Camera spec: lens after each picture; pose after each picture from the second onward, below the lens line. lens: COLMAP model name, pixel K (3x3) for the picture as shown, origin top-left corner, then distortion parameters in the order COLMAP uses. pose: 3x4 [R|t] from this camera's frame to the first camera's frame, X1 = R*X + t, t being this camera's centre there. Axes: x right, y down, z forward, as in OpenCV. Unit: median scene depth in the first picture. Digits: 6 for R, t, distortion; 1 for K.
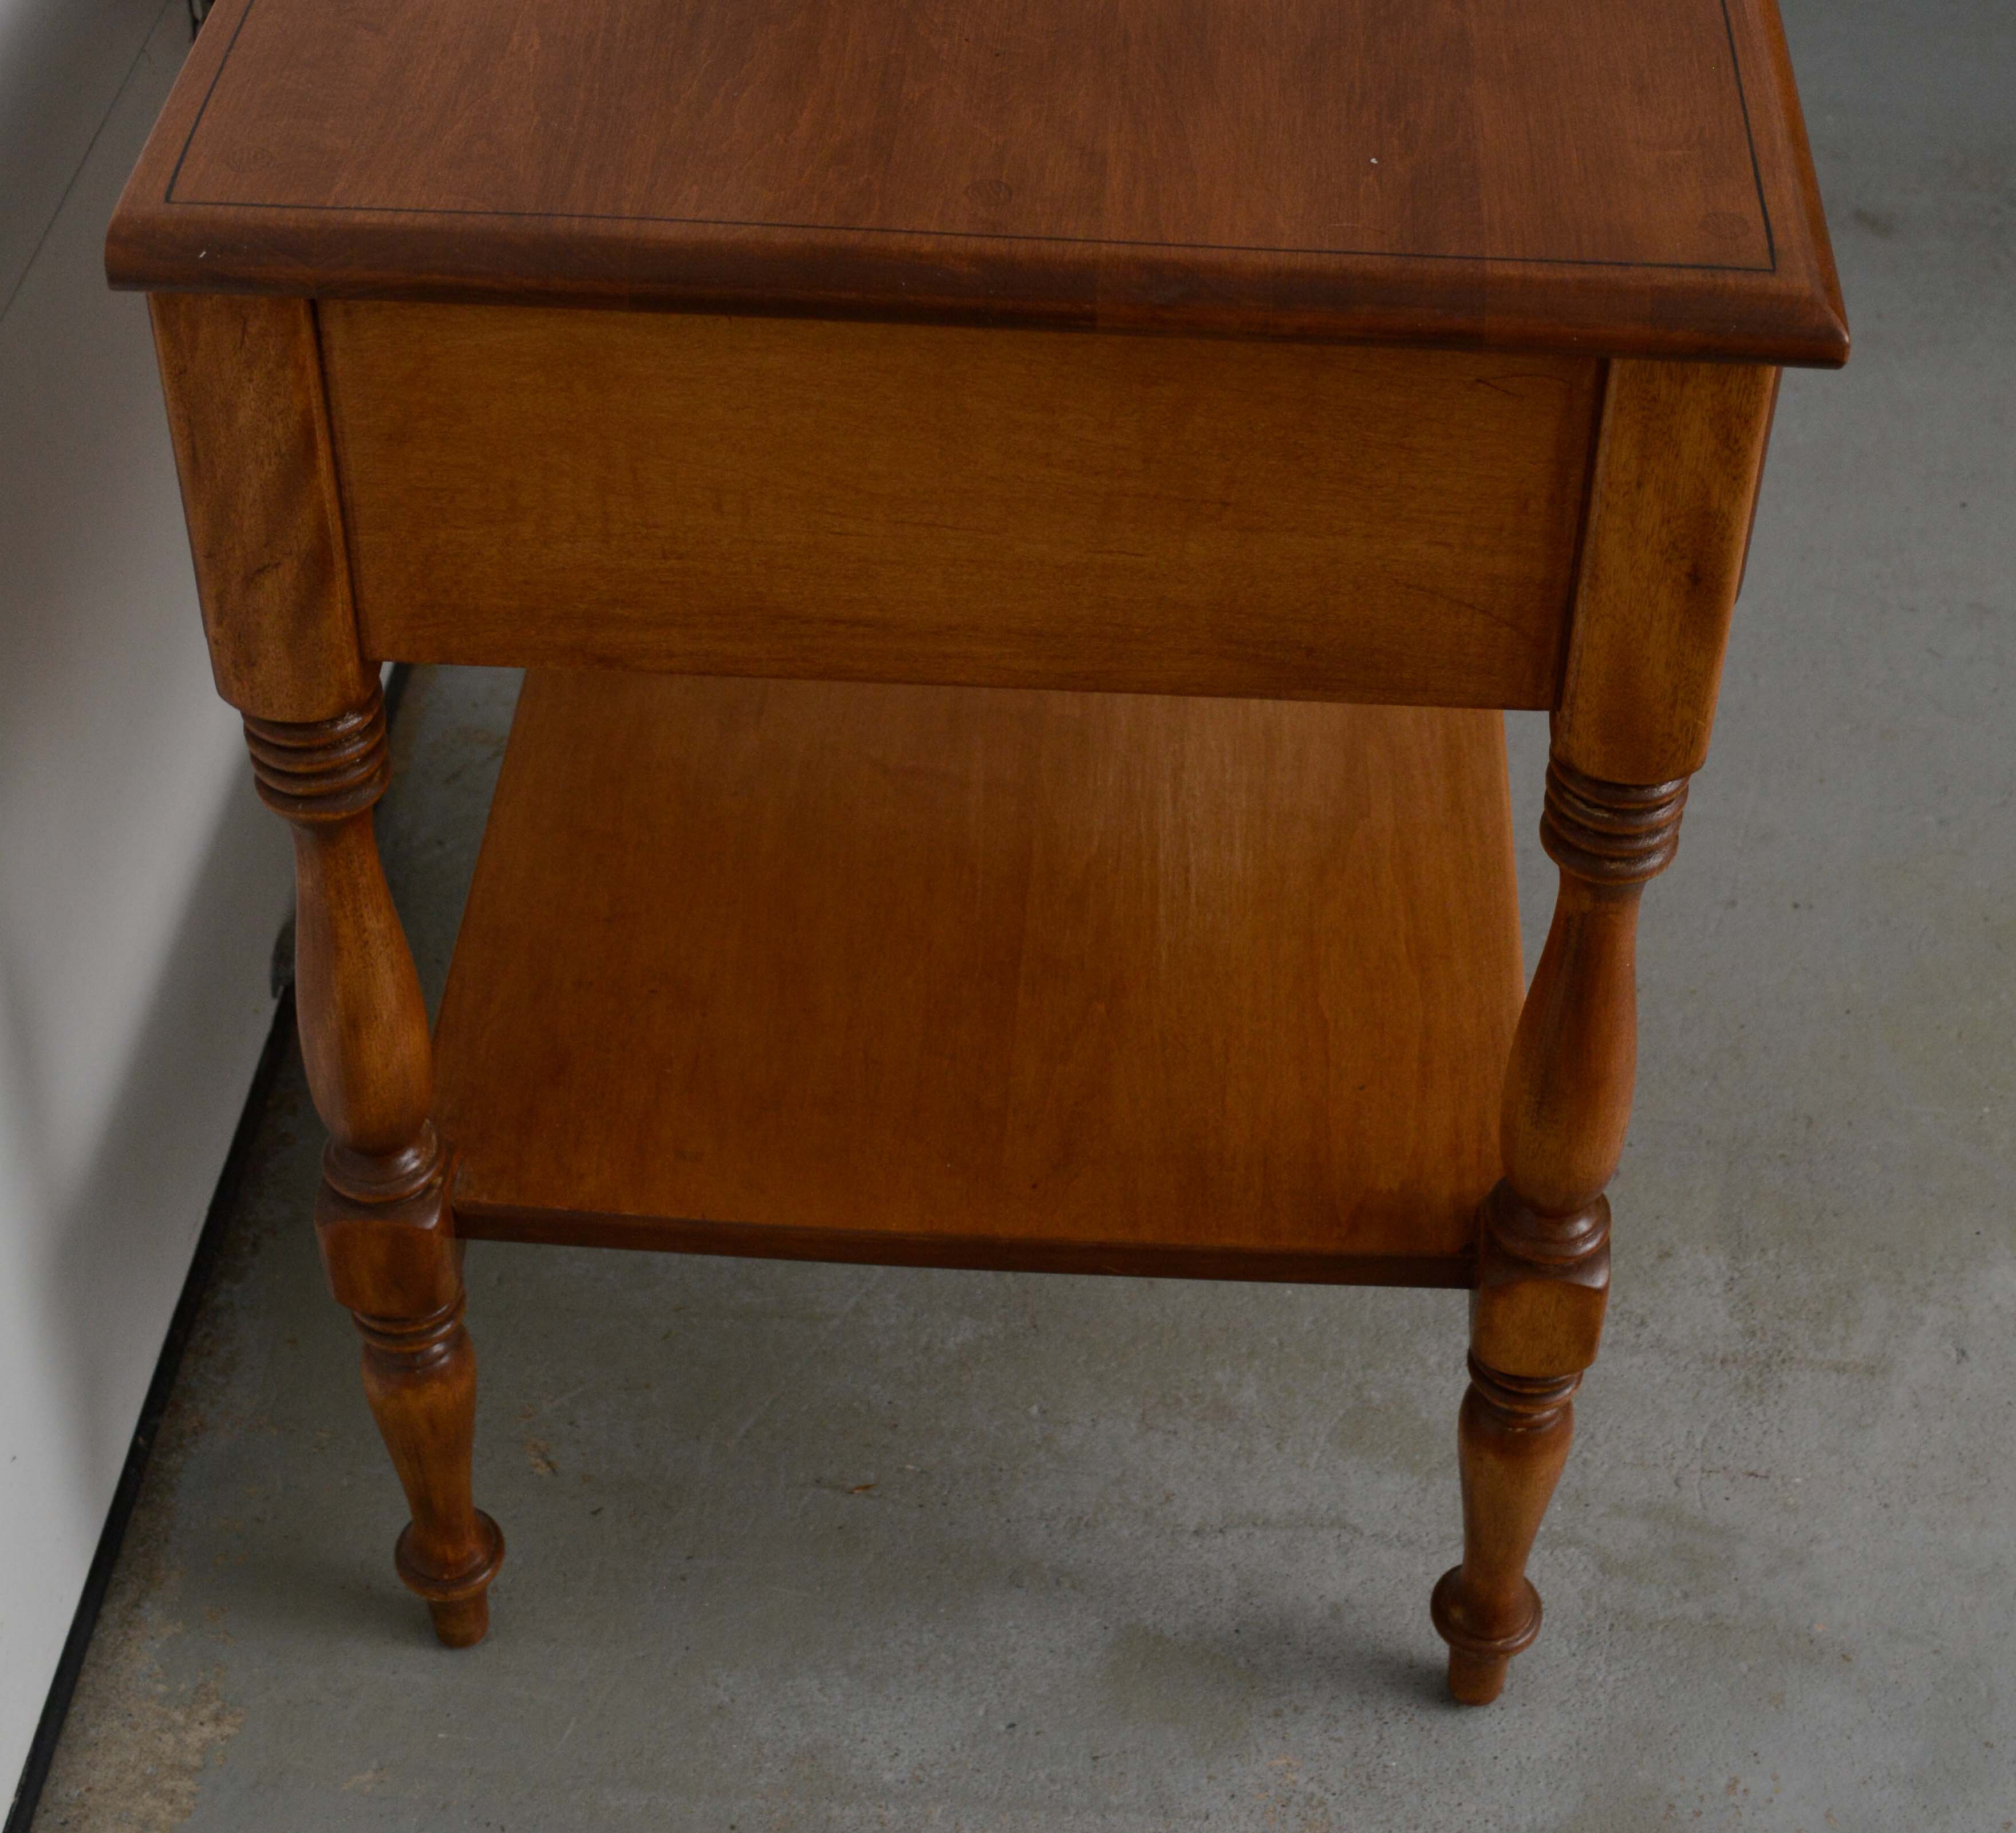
lens RADIAL K [[3551.6, 0, 1009.3], [0, 3551.6, 649.4], [0, 0, 1]] dist [-0.053632, 0.000000]
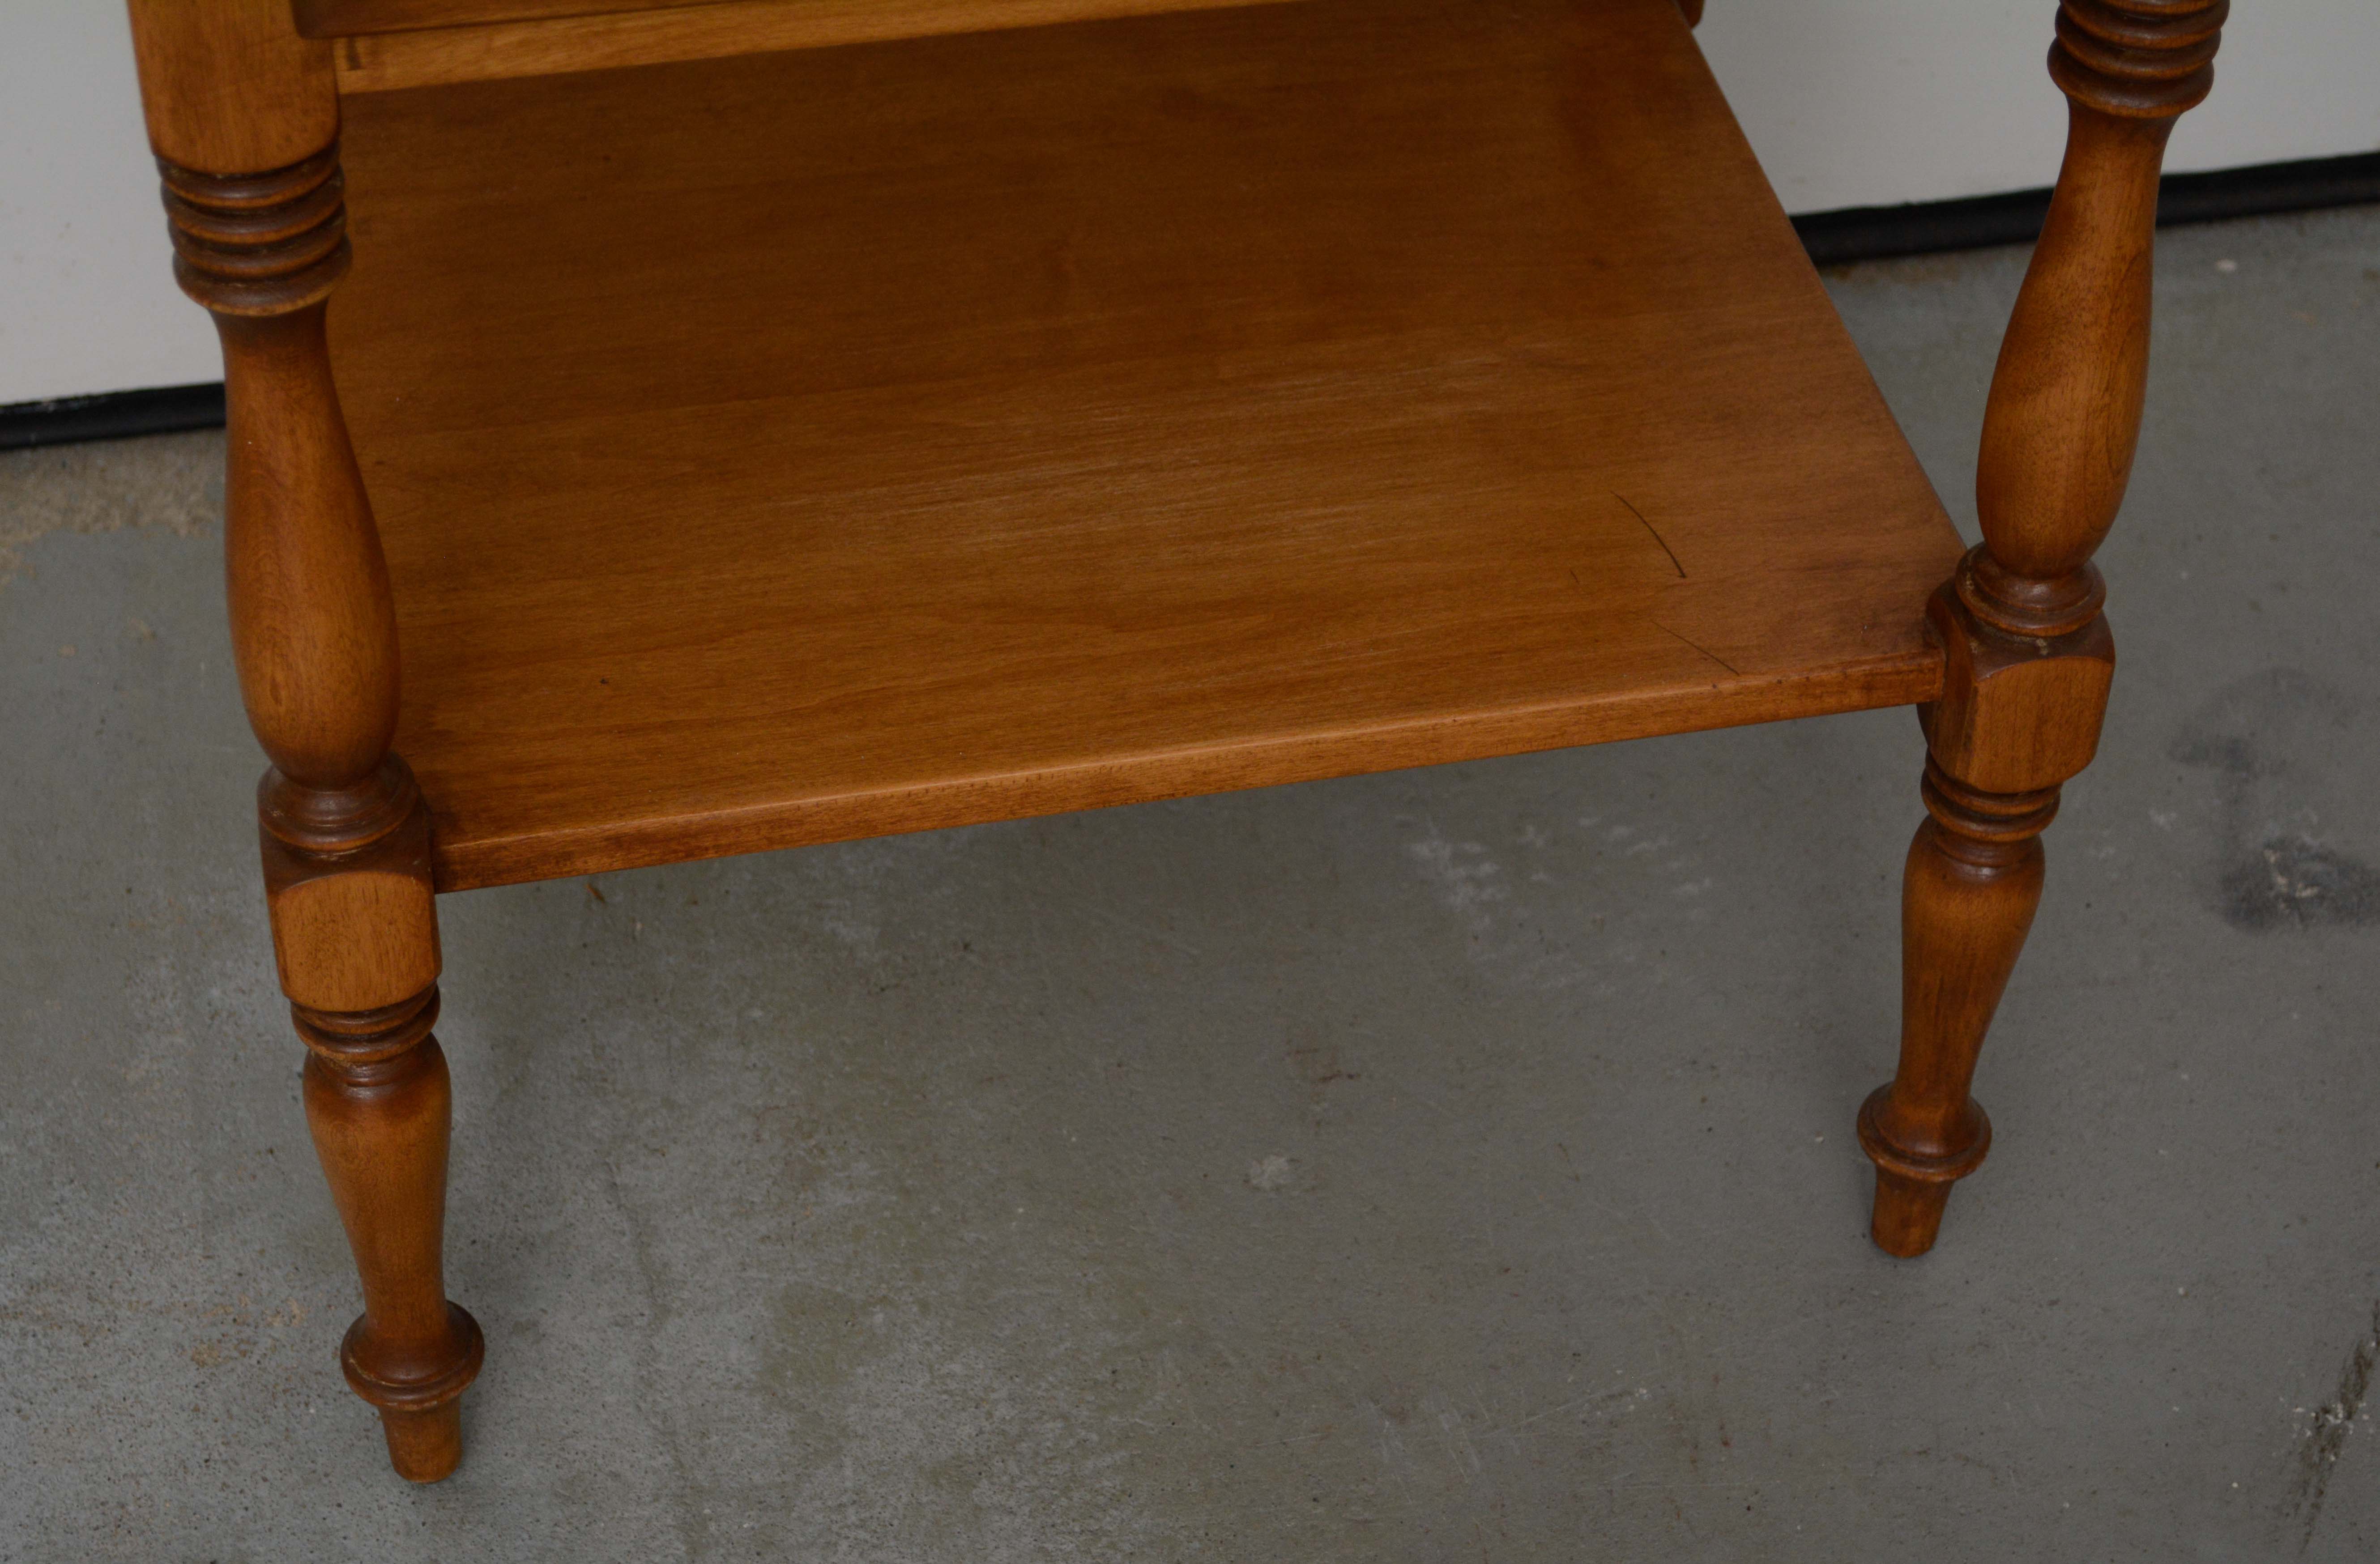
lens RADIAL K [[4677.6, 0, 1202.5], [0, 4677.6, 860.8], [0, 0, 1]] dist [0.018776, 0.000000]
pose [[0.266858, 0.648061, -0.713305, 0.838807], [-0.623840, 0.680315, 0.384700, -0.308289], [0.734582, 0.342328, 0.585834, 0.470109]]
